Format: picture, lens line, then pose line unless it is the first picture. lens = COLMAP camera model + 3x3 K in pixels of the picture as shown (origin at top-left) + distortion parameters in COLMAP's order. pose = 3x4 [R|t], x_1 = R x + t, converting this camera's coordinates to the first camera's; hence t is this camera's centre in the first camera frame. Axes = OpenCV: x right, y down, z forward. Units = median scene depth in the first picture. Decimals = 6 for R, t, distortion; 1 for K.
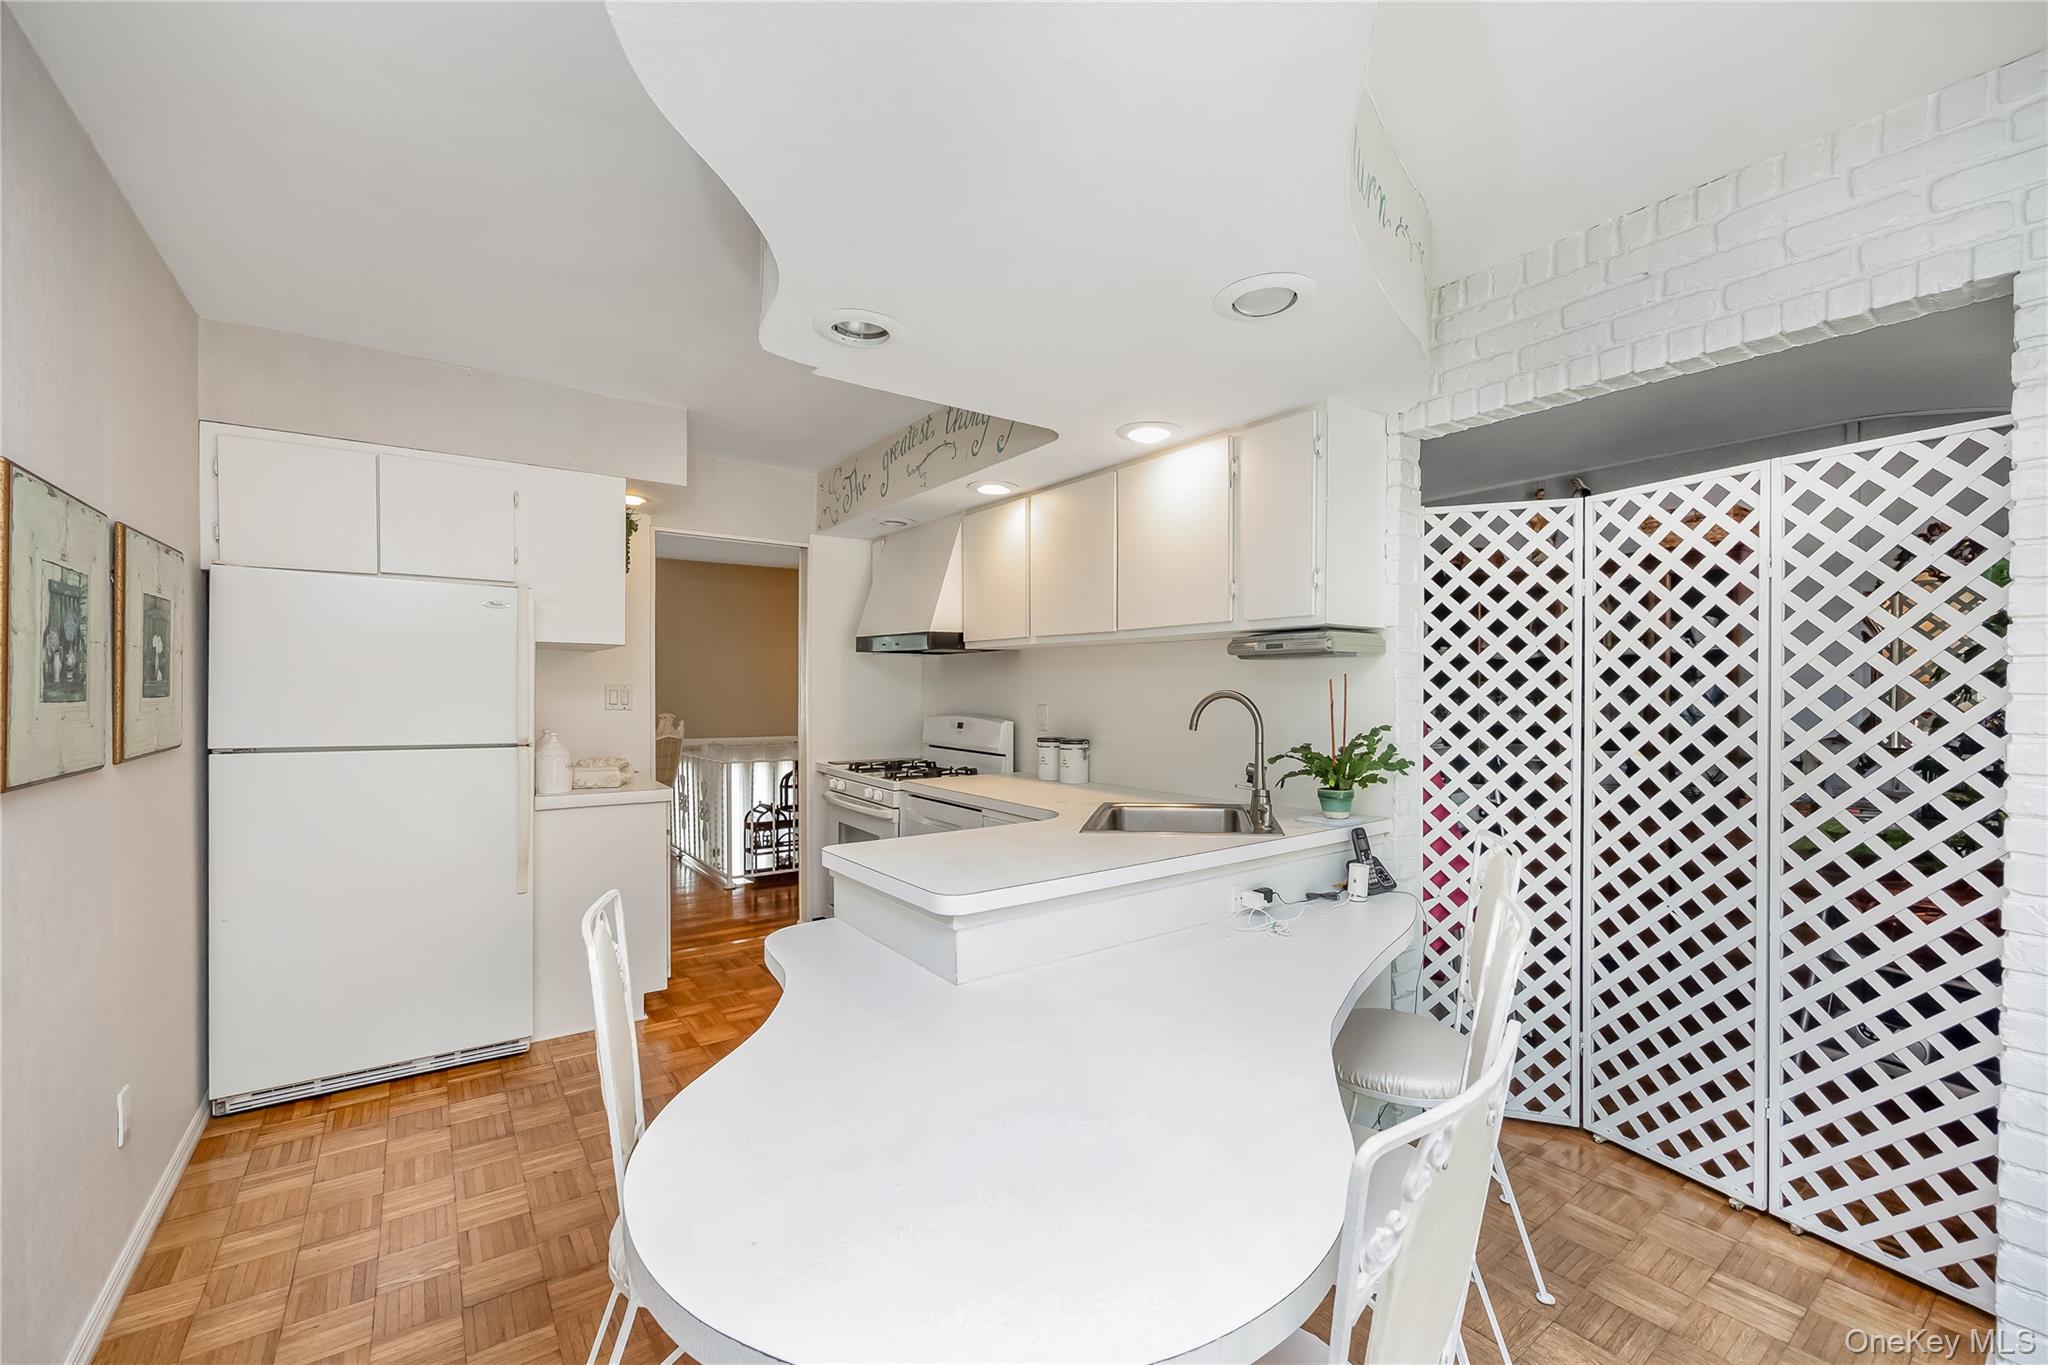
lens RADIAL K [[840.2, 0, 1027.2], [0, 840.2, 681.2], [0, 0, 1]] dist [0.000094, 0.000053]
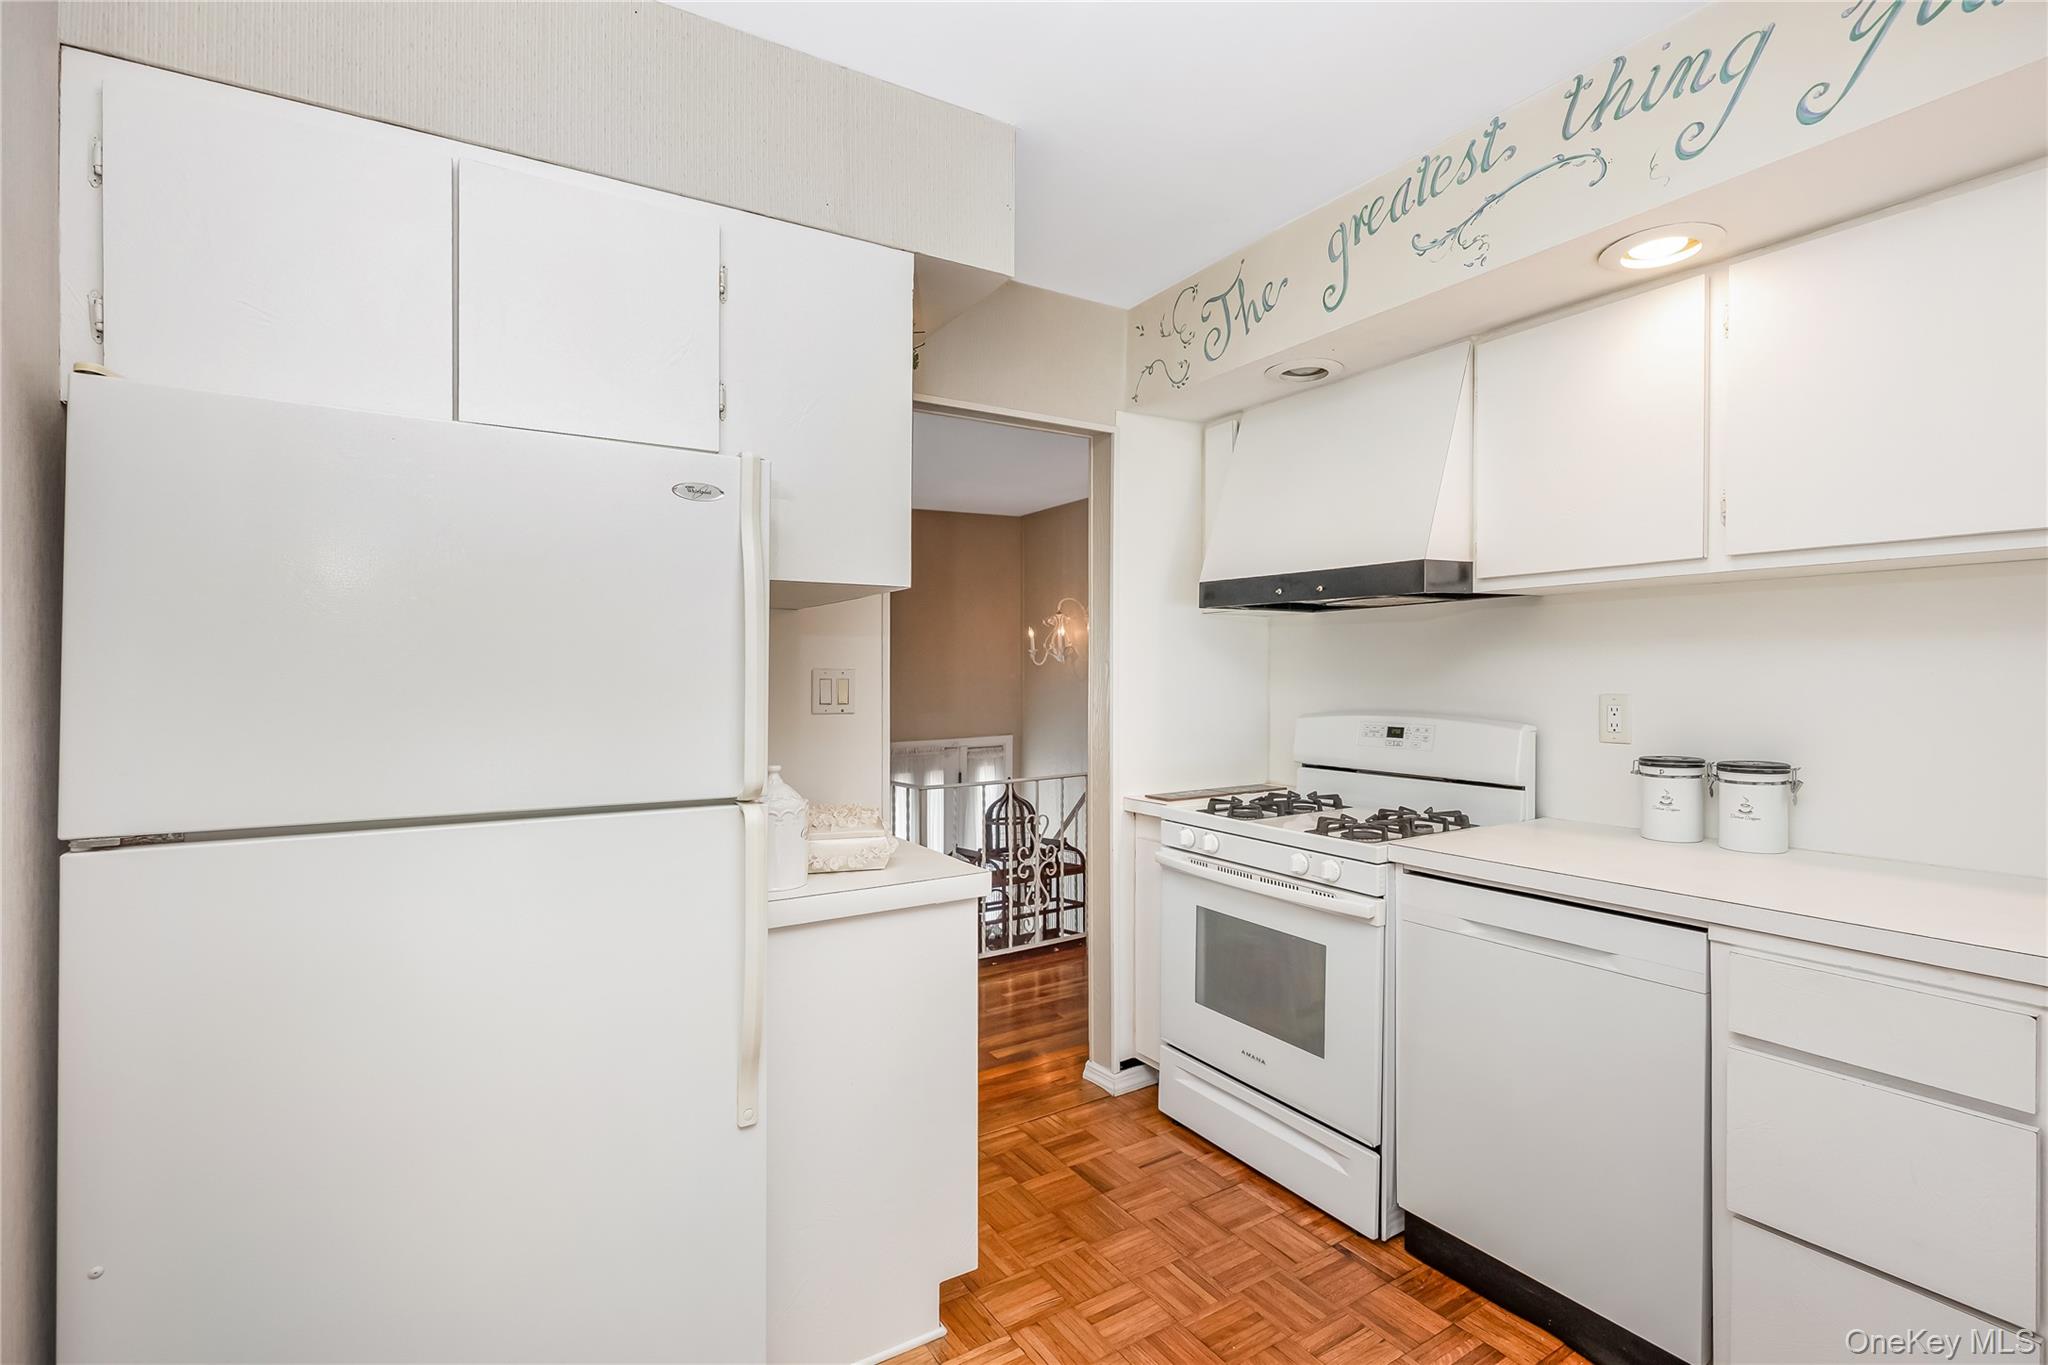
lens RADIAL K [[956.1, 0, 1030.1], [0, 956.1, 639.3], [0, 0, 1]] dist [0.013663, 0.000000]
pose [[0.997967, -0.013722, -0.062242, -0.332928], [0.012191, 0.999615, -0.024917, 0.002927], [0.062560, 0.024108, 0.997750, 0.387702]]
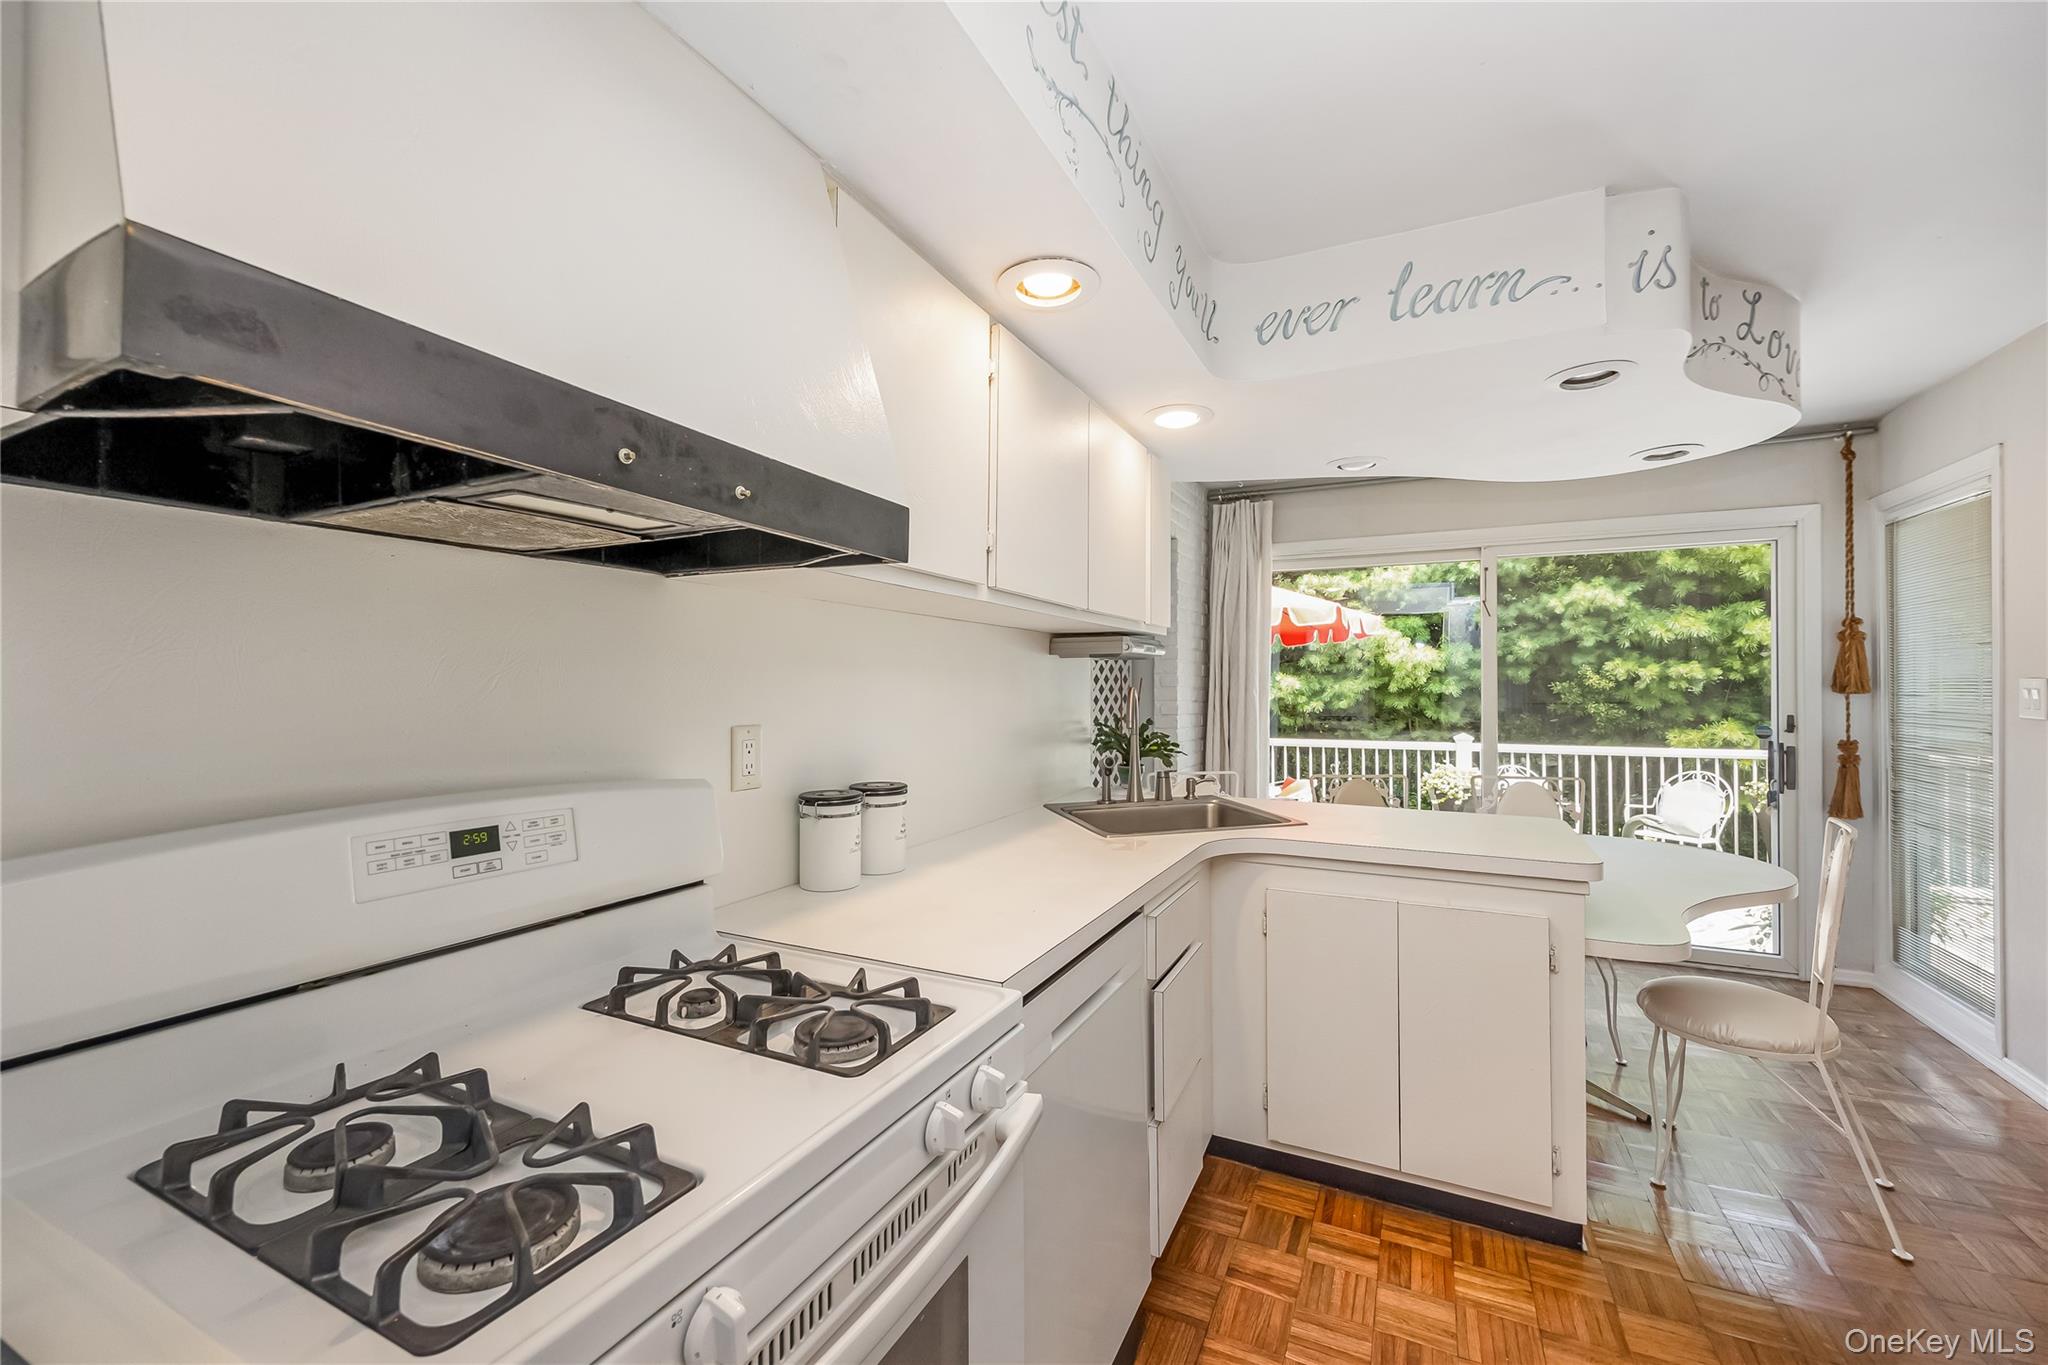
lens RADIAL K [[840.2, 0, 1027.2], [0, 840.2, 681.2], [0, 0, 1]] dist [0.000094, 0.000053]
pose [[-0.480472, 0.007161, 0.876981, -0.425631], [-0.007788, 0.999892, -0.012431, 0.009893], [-0.876975, -0.012802, -0.480365, 1.137587]]
